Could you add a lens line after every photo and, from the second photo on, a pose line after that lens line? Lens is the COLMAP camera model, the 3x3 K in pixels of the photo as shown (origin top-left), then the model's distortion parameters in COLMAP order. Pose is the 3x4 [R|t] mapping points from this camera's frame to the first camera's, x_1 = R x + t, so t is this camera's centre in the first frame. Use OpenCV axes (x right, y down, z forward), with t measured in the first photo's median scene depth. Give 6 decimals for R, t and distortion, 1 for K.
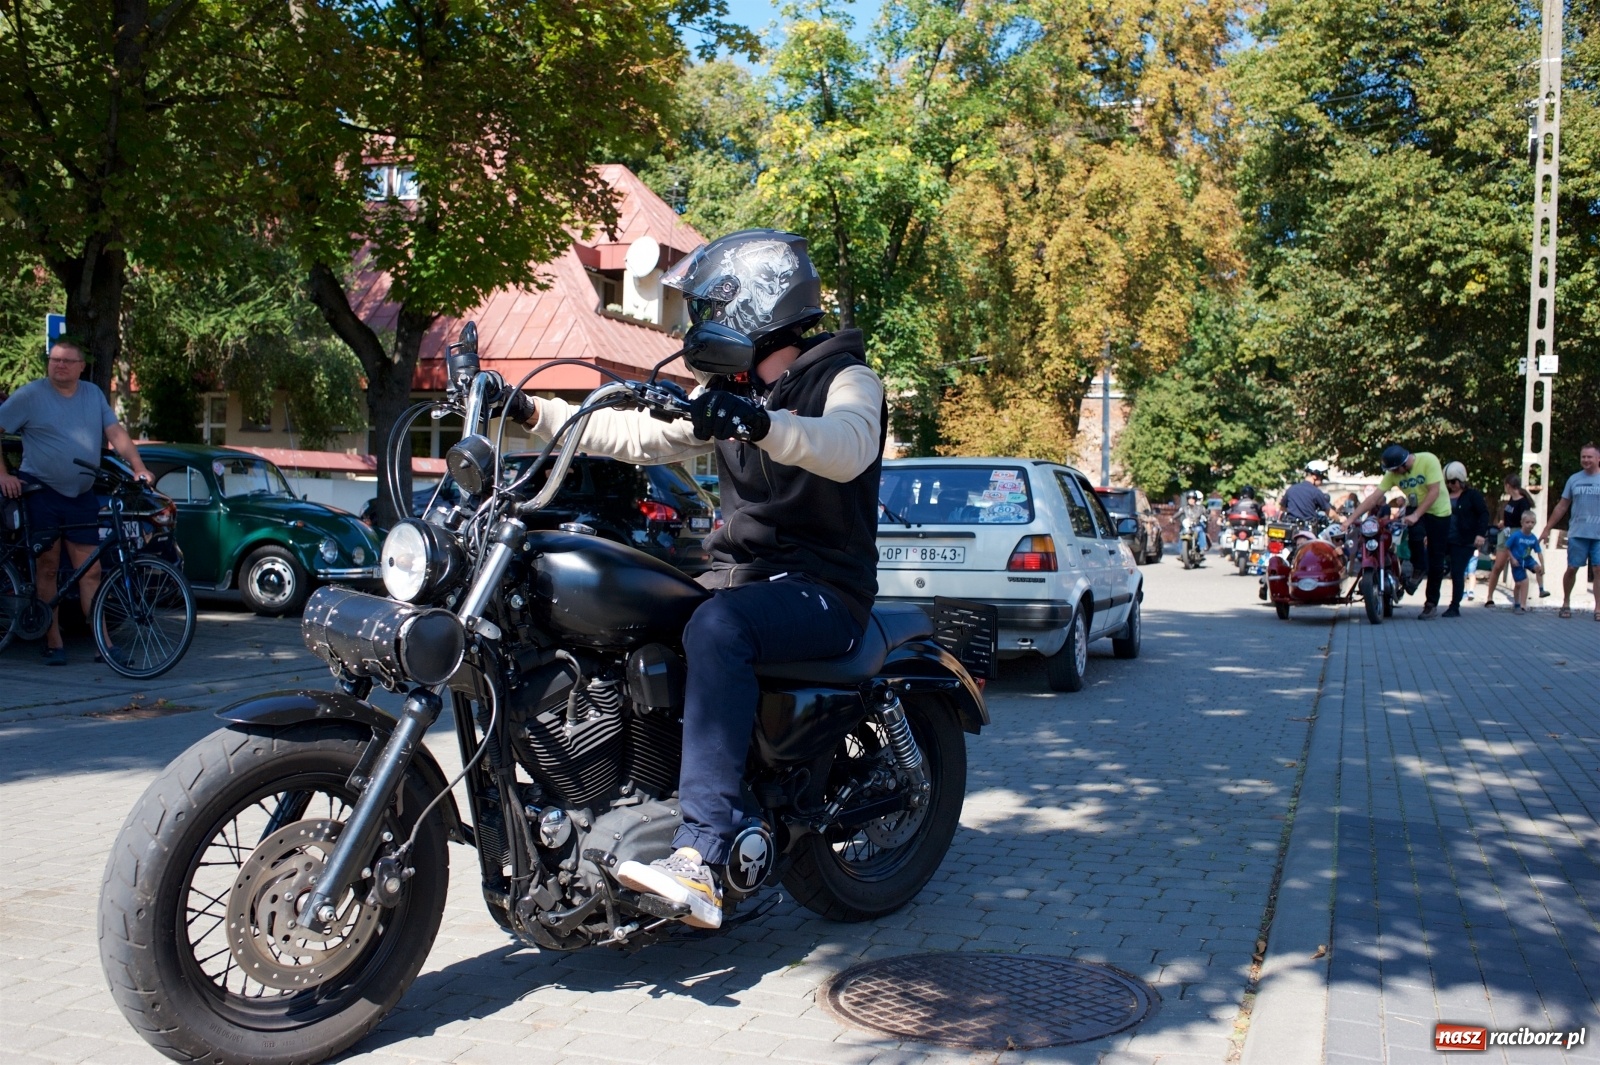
lens RADIAL K [[1587.9, 0, 816.5], [0, 1587.9, 520.2], [0, 0, 1]] dist [-0.023009, 0.000000]
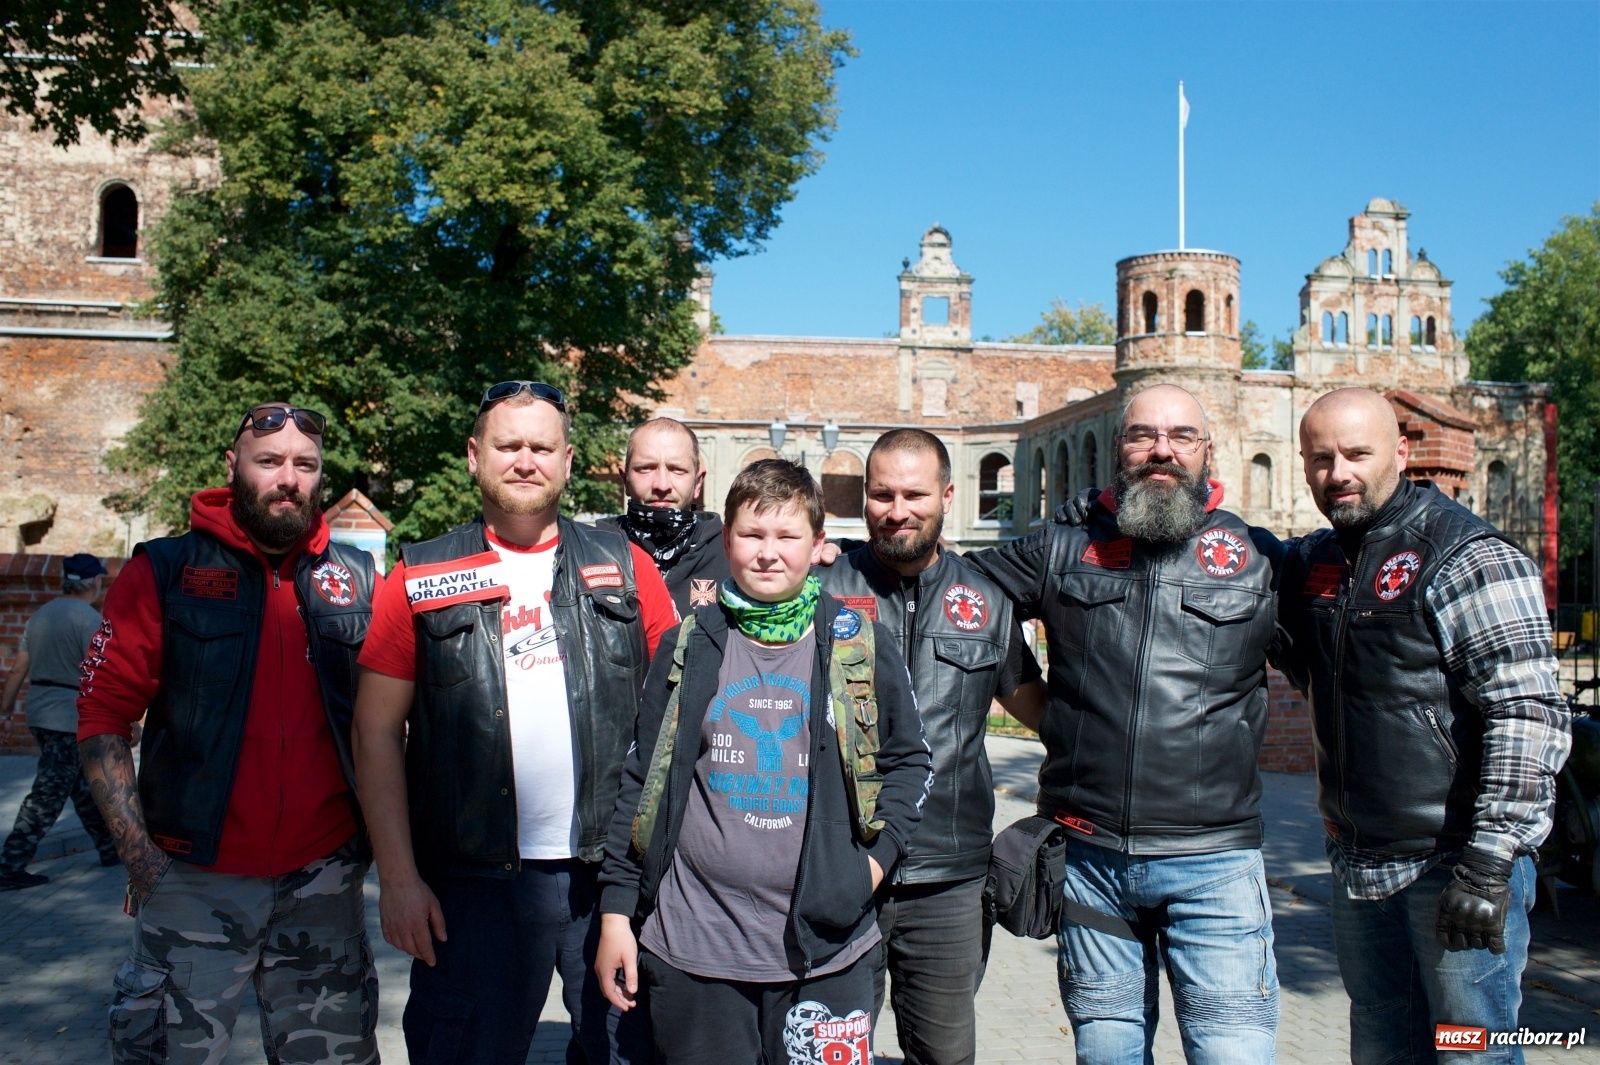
lens RADIAL K [[1587.9, 0, 802.7], [0, 1587.9, 535.2], [0, 0, 1]] dist [-0.023009, 0.000000]
pose [[0.881799, -0.004763, 0.471601, 0.153015], [0.008219, 0.999952, -0.005269, -0.015057], [-0.471553, 0.008522, 0.881796, 0.574214]]
